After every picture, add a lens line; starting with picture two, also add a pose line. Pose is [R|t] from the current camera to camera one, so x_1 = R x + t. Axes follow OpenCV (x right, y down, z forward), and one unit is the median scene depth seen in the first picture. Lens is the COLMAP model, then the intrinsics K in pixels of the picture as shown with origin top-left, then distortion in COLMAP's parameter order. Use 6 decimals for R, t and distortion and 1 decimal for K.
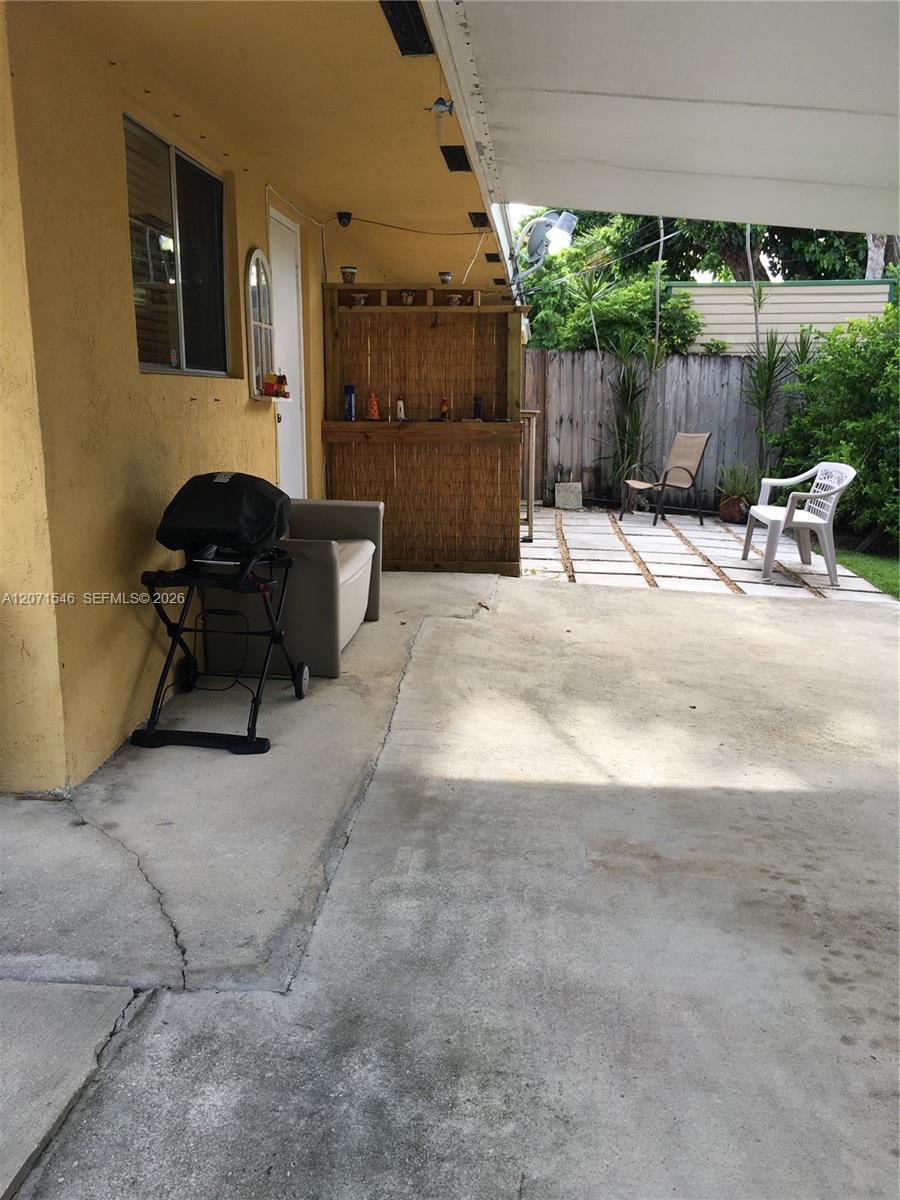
lens RADIAL K [[1037.0, 0, 449.5], [0, 1037.0, 646.0], [0, 0, 1]] dist [0.011248, -0.003294]
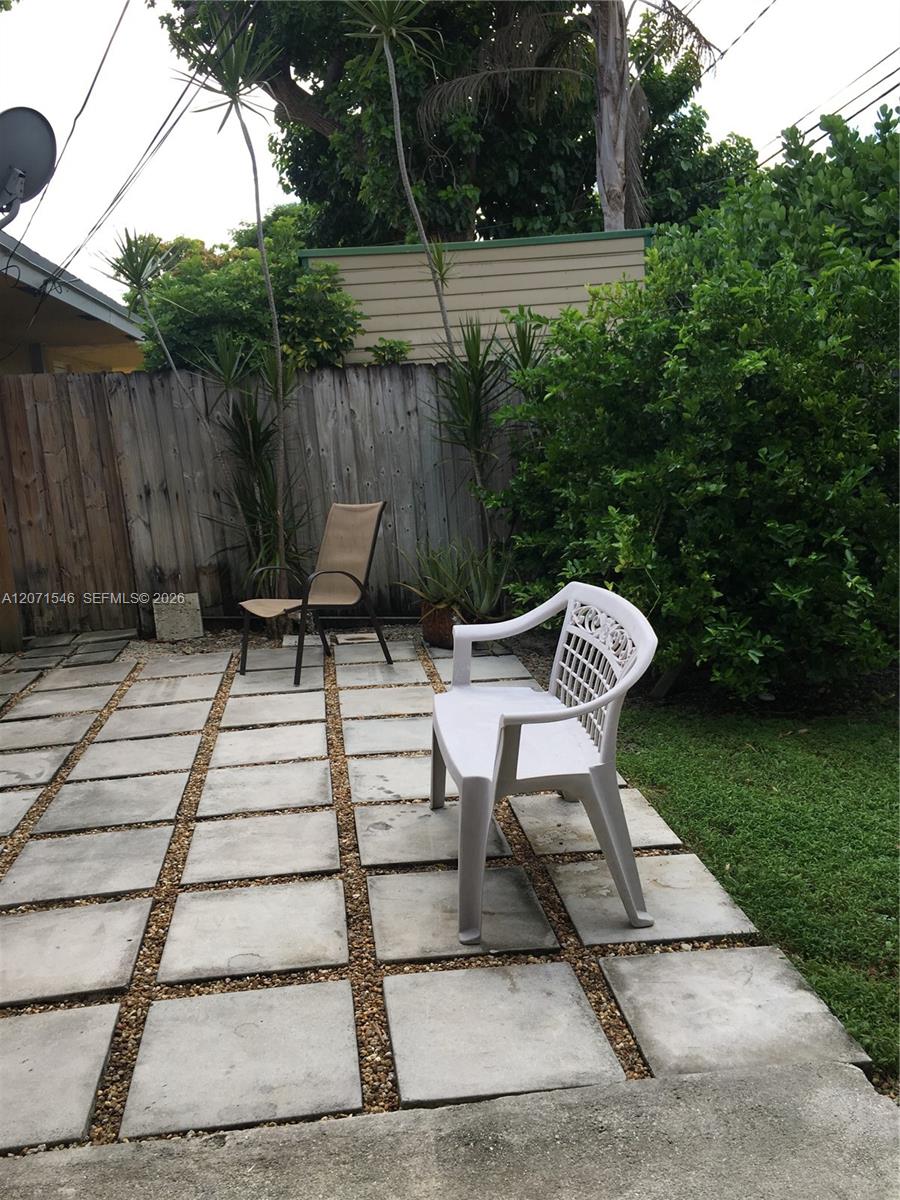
lens RADIAL K [[1037.0, 0, 449.5], [0, 1037.0, 646.0], [0, 0, 1]] dist [0.011248, -0.003294]
pose [[0.973794, -0.118125, 0.194349, 0.152135], [0.122424, 0.992425, -0.010217, -0.106373], [-0.191670, 0.033742, 0.980879, 0.402618]]
